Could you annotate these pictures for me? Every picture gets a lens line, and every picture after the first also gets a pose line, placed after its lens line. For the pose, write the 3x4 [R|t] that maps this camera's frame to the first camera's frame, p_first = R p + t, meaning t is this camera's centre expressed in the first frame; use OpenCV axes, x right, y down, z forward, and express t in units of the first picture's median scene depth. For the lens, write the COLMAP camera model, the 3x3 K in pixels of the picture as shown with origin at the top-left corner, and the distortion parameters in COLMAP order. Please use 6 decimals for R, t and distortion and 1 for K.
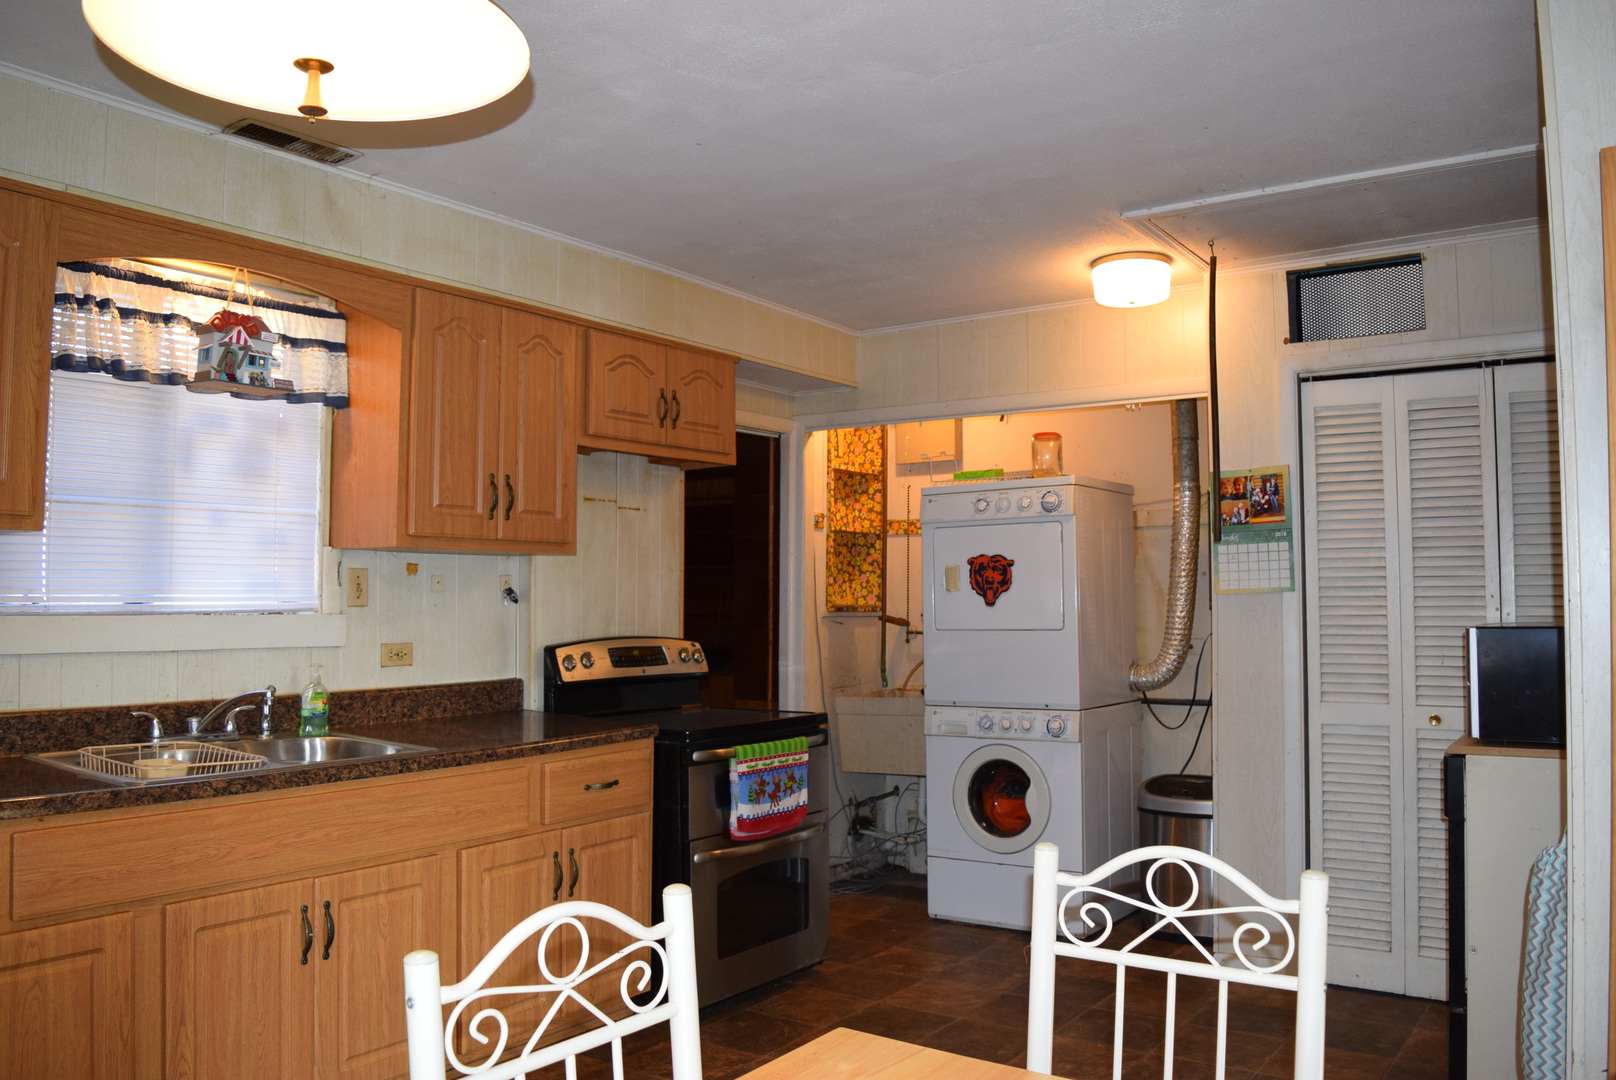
lens RADIAL K [[1243.5, 0, 808.0], [0, 1243.5, 540.0], [0, 0, 1]] dist [-0.089924, 0.015672]
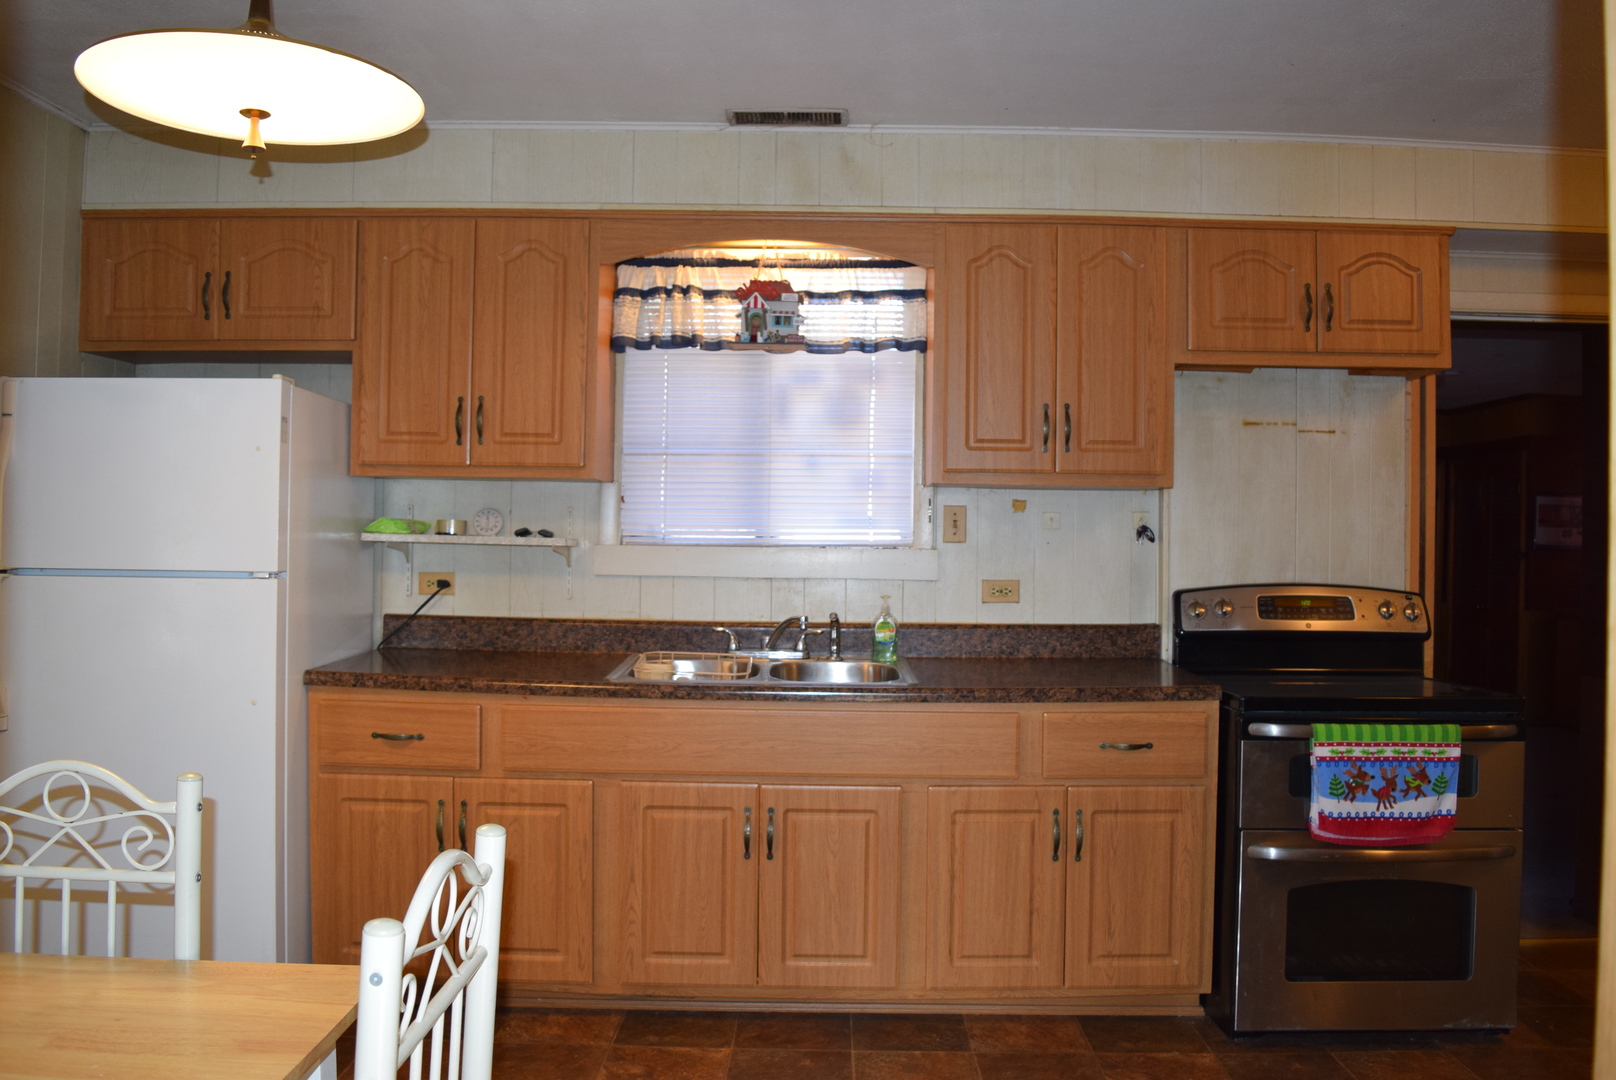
lens RADIAL K [[1243.5, 0, 808.0], [0, 1243.5, 540.0], [0, 0, 1]] dist [-0.089924, 0.015672]
pose [[0.582051, 0.011144, -0.813076, 0.439874], [0.025976, 0.999141, 0.032289, 0.016178], [0.812737, -0.039915, 0.581262, 0.317727]]
